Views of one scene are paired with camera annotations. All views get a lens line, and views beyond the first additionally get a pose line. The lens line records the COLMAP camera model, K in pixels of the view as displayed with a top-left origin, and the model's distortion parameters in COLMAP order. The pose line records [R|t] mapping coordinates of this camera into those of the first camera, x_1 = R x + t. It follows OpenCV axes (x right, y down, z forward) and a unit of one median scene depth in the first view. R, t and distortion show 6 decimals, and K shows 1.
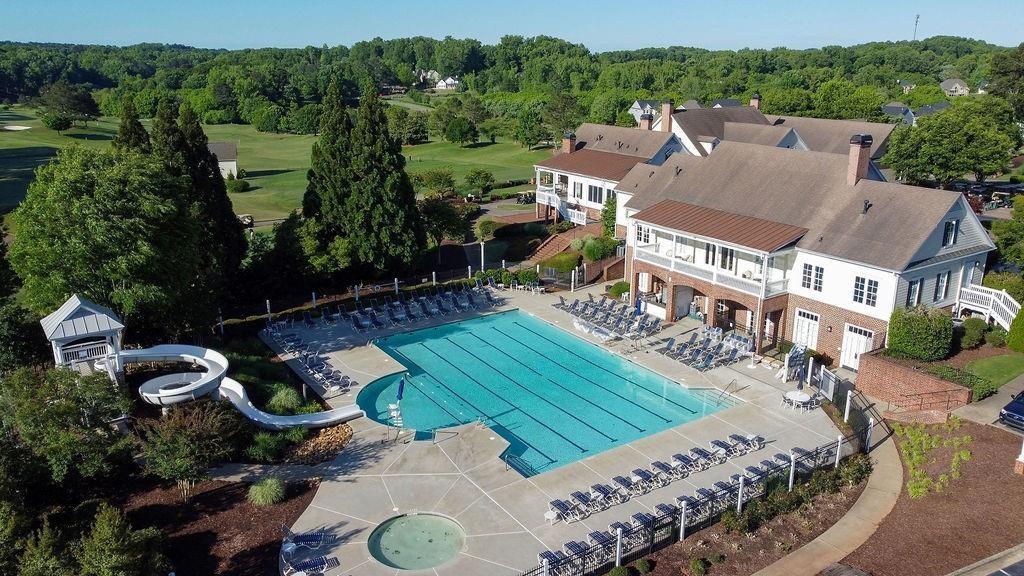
lens RADIAL K [[778.7, 0, 513.9], [0, 778.7, 289.7], [0, 0, 1]] dist [-0.000726, 0.001751]
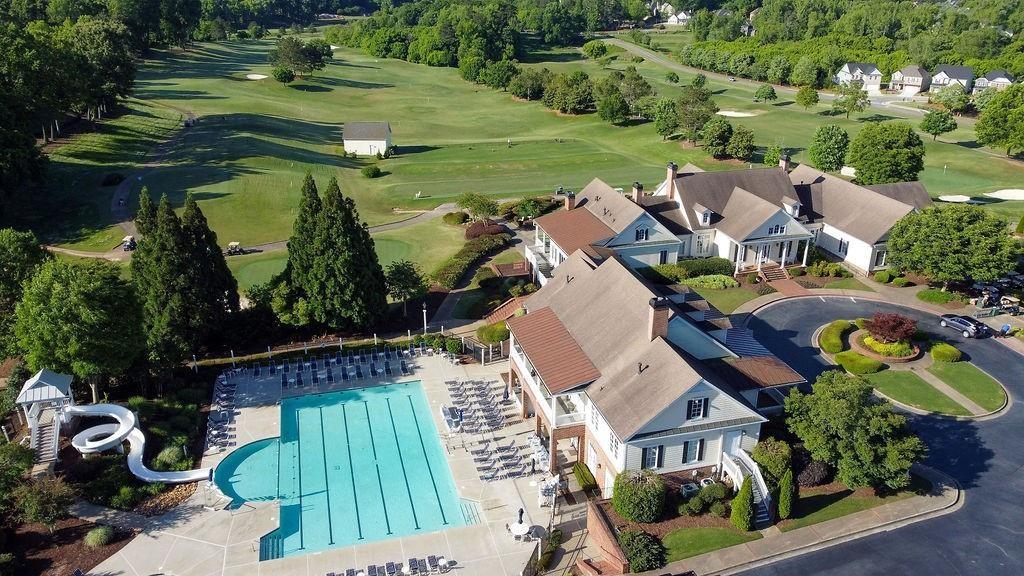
lens RADIAL K [[778.7, 0, 511.2], [0, 778.7, 286.7], [0, 0, 1]] dist [-0.000726, 0.001751]
pose [[0.948277, 0.121986, -0.293071, 0.469247], [-0.093109, 0.989495, 0.110590, -0.262602], [0.303483, -0.077582, 0.949673, -0.093182]]
